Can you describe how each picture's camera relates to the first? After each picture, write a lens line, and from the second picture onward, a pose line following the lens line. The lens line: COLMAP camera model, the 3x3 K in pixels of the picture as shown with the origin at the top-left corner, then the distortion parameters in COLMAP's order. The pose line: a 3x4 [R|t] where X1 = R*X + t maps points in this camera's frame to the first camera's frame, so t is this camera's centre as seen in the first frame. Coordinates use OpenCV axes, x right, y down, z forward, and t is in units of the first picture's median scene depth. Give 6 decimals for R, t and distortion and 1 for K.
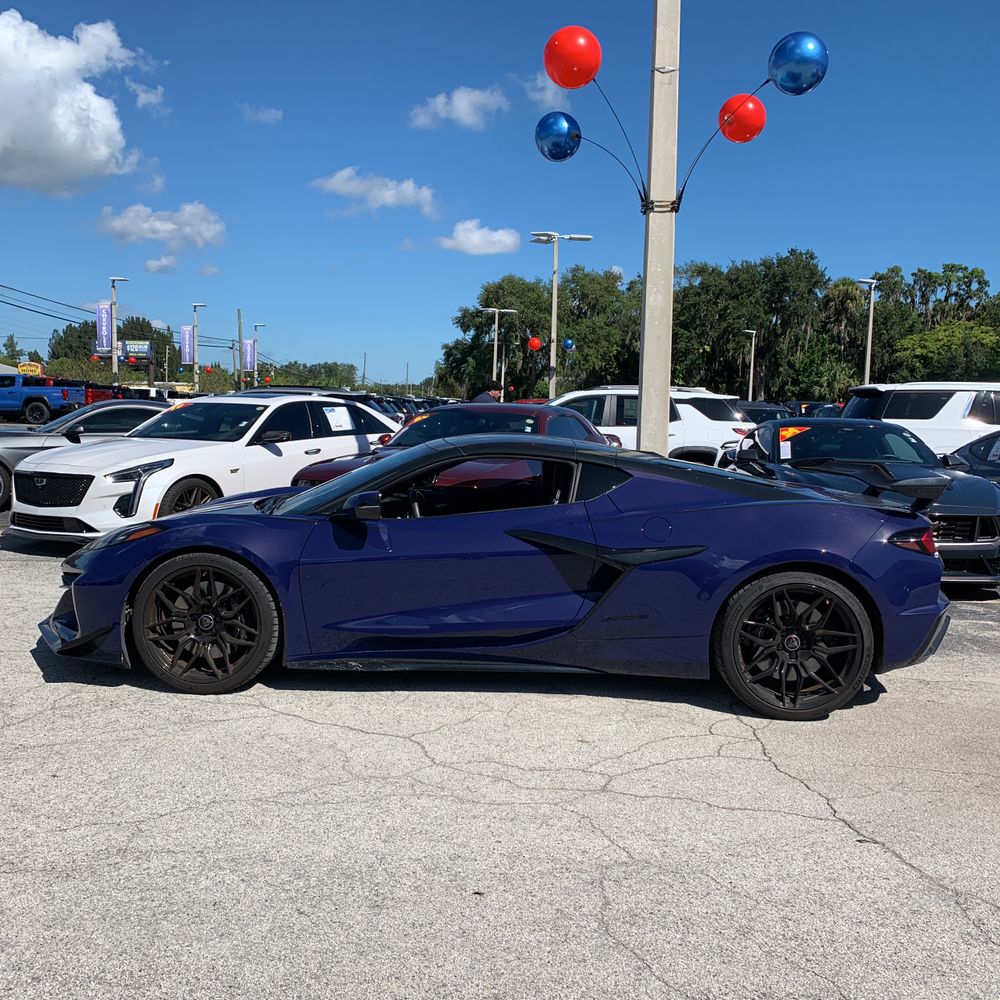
lens RADIAL K [[1018.3, 0, 500.0], [0, 1018.3, 500.0], [0, 0, 1]] dist [0.007747, 0.009709]
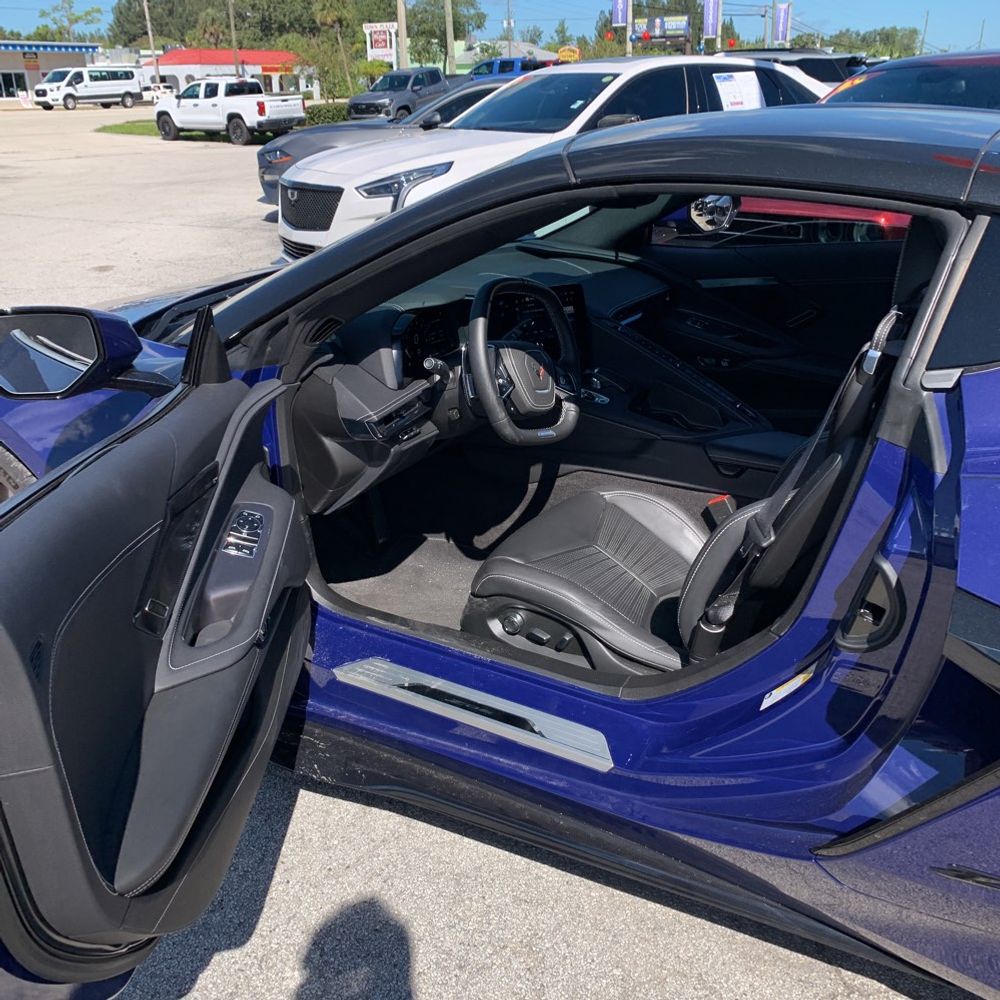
lens RADIAL K [[1018.3, 0, 500.0], [0, 1018.3, 500.0], [0, 0, 1]] dist [0.007747, 0.009709]
pose [[0.878016, 0.145803, -0.455883, 0.056676], [-0.007697, 0.956651, 0.291136, -0.023679], [0.478570, -0.252113, 0.841077, 0.397127]]
